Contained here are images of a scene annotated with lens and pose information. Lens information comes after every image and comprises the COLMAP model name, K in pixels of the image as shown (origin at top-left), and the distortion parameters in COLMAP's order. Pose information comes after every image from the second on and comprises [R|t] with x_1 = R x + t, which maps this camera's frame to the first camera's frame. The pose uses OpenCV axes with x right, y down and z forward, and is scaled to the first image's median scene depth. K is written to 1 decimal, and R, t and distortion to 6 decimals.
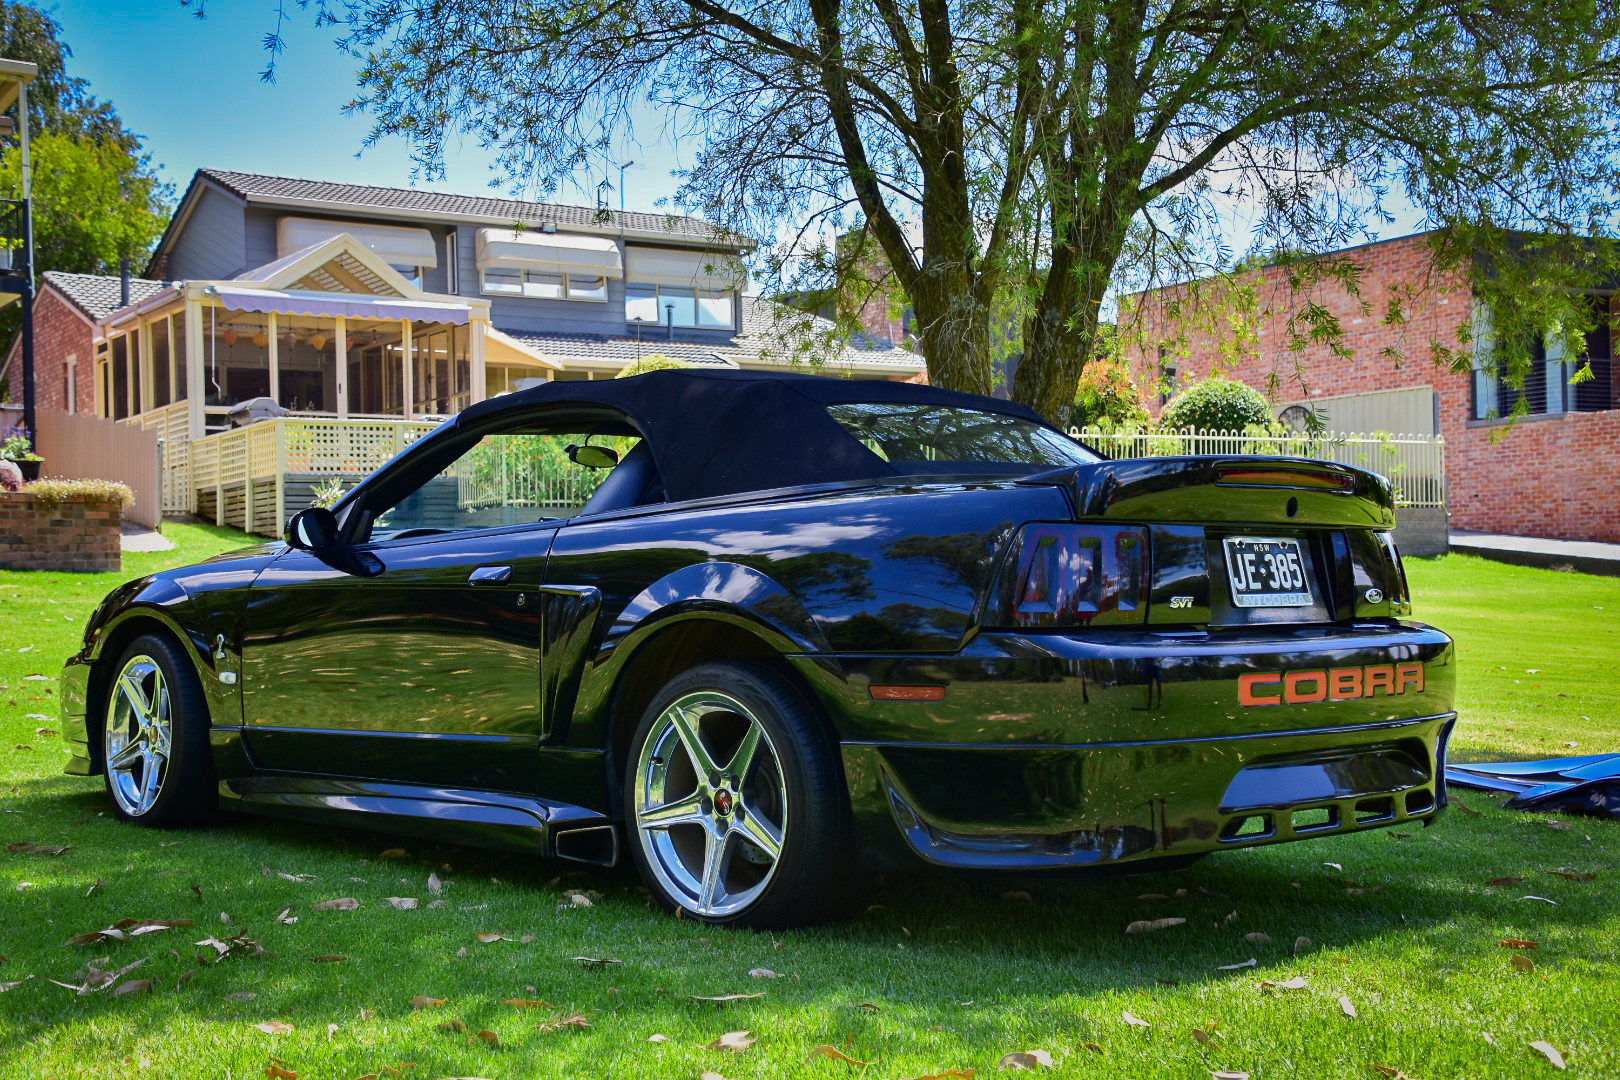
lens RADIAL K [[2079.2, 0, 810.0], [0, 2079.2, 540.0], [0, 0, 1]] dist [0.093010, 0.019196]
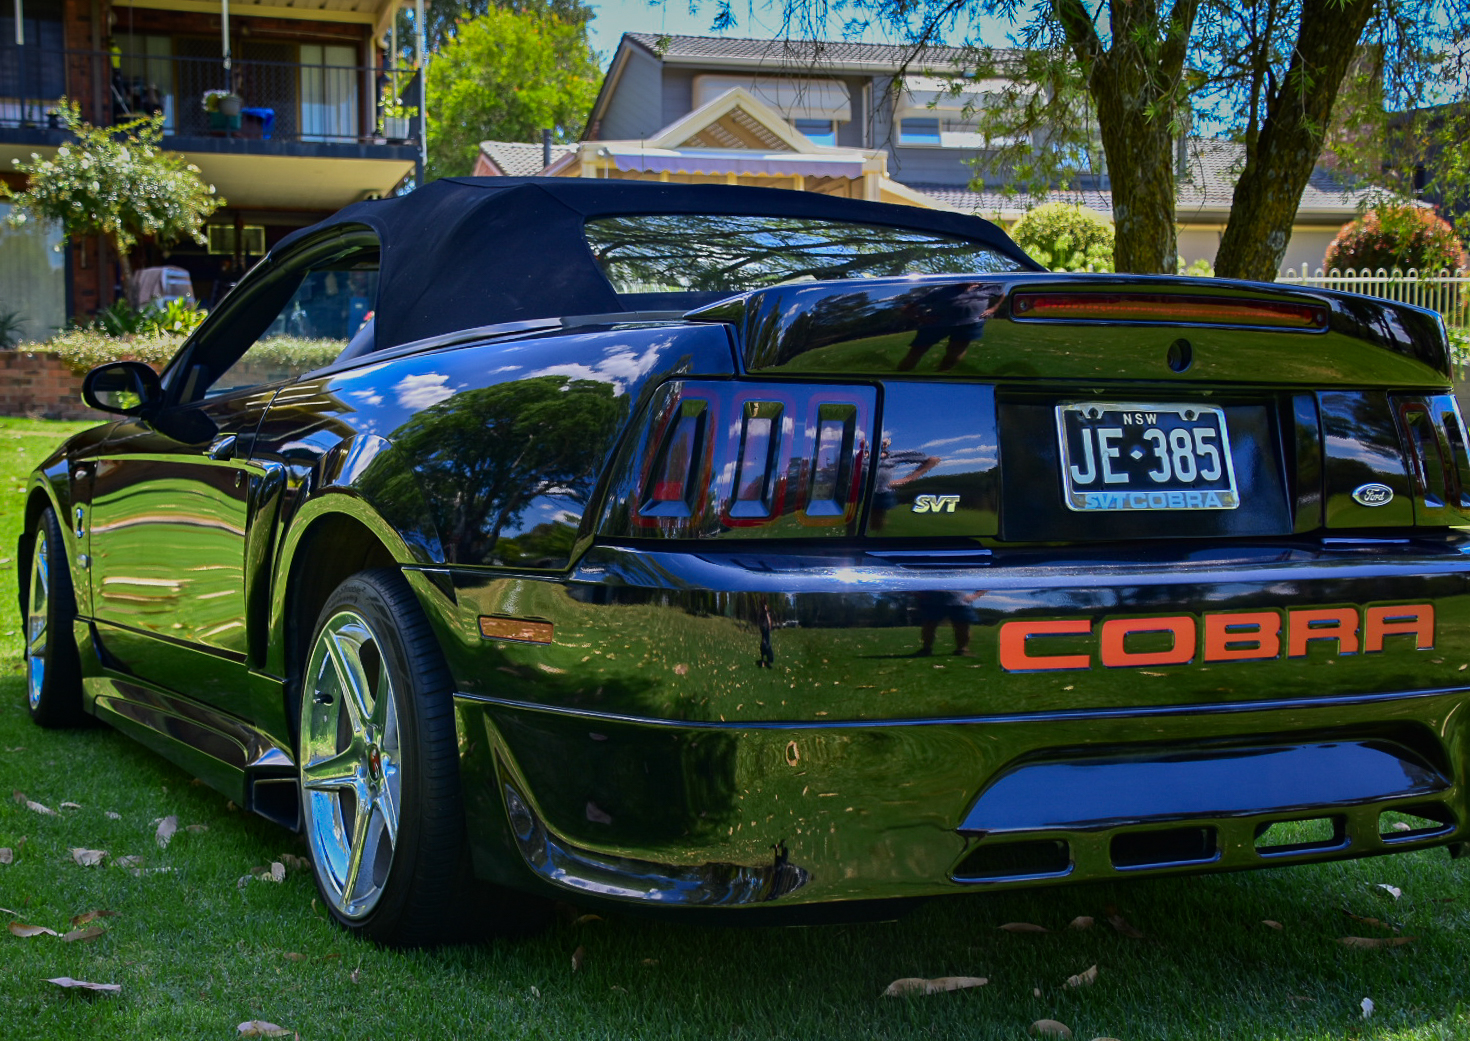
lens RADIAL K [[2090.0, 0, 621.3], [0, 2090.0, 517.1], [0, 0, 1]] dist [0.045148, 0.060005]
pose [[0.945455, 0.021603, -0.325037, 0.249487], [-0.004193, 0.998523, 0.054166, -0.000415], [0.325727, -0.049849, 0.944149, 0.302400]]
